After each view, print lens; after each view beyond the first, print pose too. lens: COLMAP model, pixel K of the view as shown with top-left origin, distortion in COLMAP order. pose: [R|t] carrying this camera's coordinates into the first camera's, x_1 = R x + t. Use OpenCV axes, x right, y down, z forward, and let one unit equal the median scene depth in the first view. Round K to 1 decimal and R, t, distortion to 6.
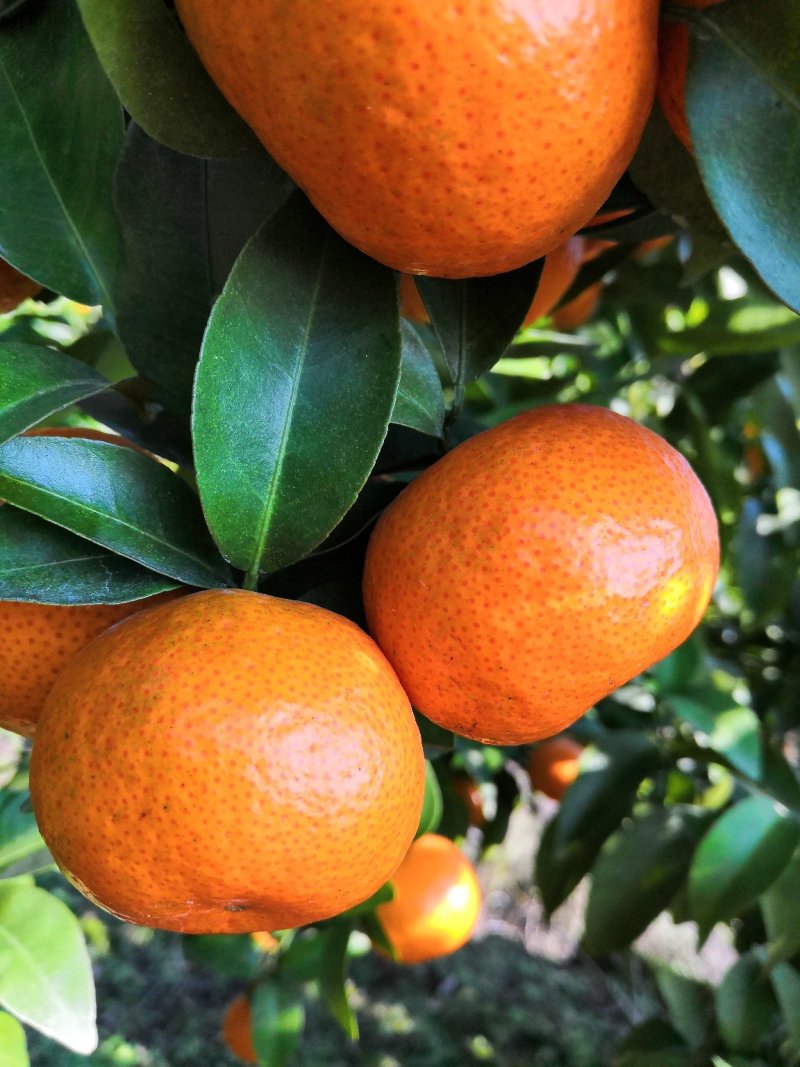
lens RADIAL K [[656.4, 0, 400.0], [0, 656.4, 533.5], [0, 0, 1]] dist [-0.002429, -0.047293]
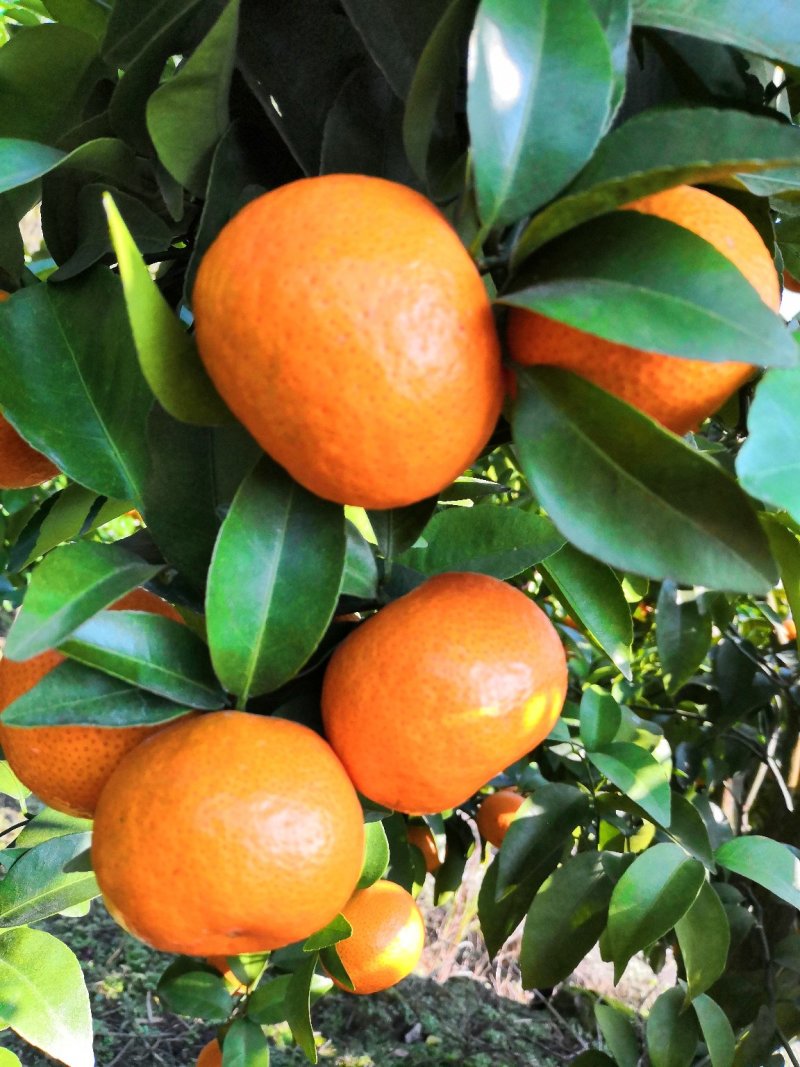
lens RADIAL K [[656.4, 0, 400.0], [0, 656.4, 533.5], [0, 0, 1]] dist [-0.002429, -0.047293]
pose [[0.998687, -0.006157, 0.050864, 0.049020], [0.009287, 0.998062, -0.061538, -0.220118], [-0.050387, 0.061930, 0.996808, -0.501639]]
